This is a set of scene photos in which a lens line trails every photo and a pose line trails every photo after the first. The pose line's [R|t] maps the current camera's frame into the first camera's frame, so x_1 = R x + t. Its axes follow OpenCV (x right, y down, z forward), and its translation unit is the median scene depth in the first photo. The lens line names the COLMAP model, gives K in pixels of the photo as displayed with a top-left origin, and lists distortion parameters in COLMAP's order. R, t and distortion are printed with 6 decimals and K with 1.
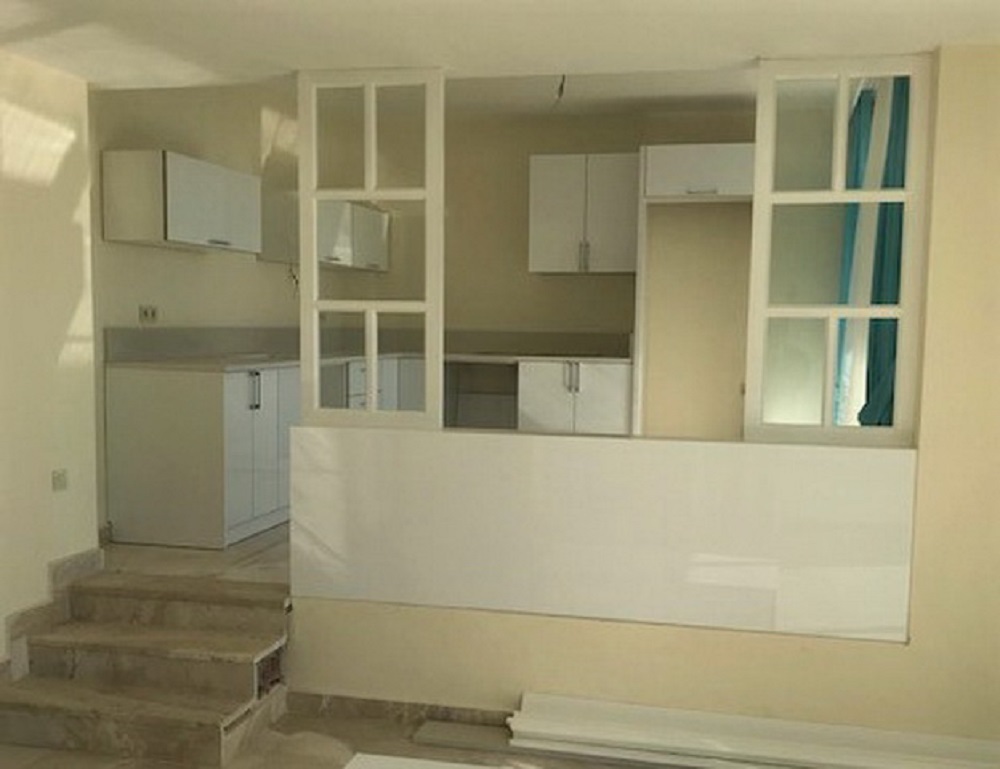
lens RADIAL K [[1085.4, 0, 500.0], [0, 1085.4, 384.5], [0, 0, 1]] dist [0.119965, -0.011241]
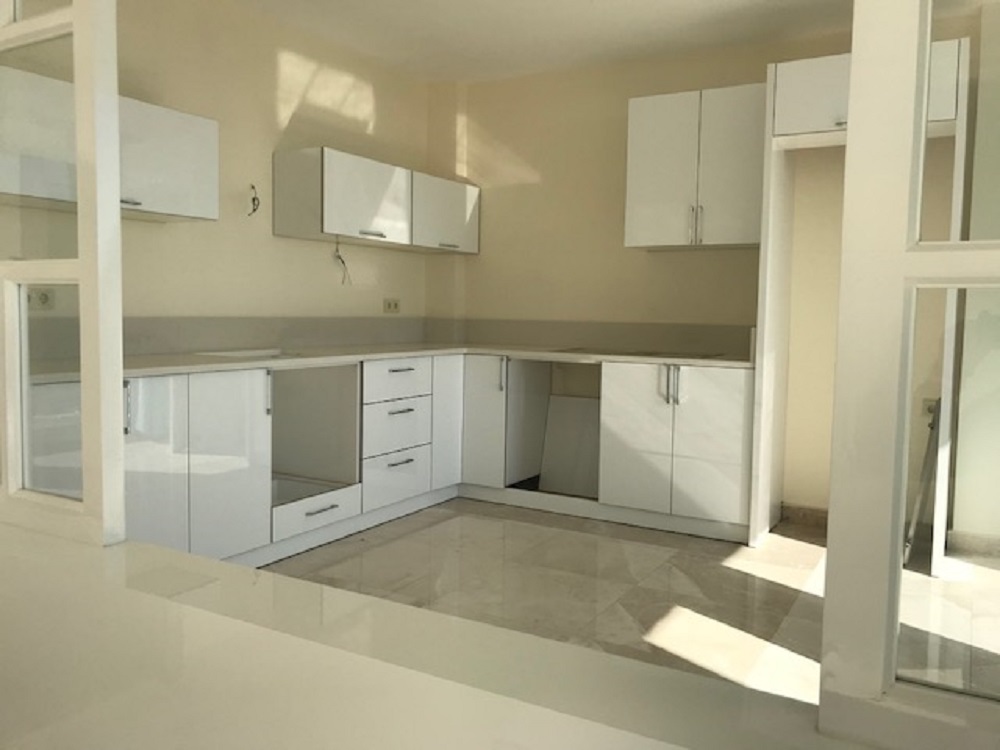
lens RADIAL K [[809.9, 0, 500.0], [0, 809.9, 375.0], [0, 0, 1]] dist [-0.003981, -0.007708]
pose [[0.958988, 0.025089, -0.282333, 0.111305], [-0.019701, 0.999566, 0.021910, -0.023274], [0.282760, -0.015449, 0.959066, 0.428069]]
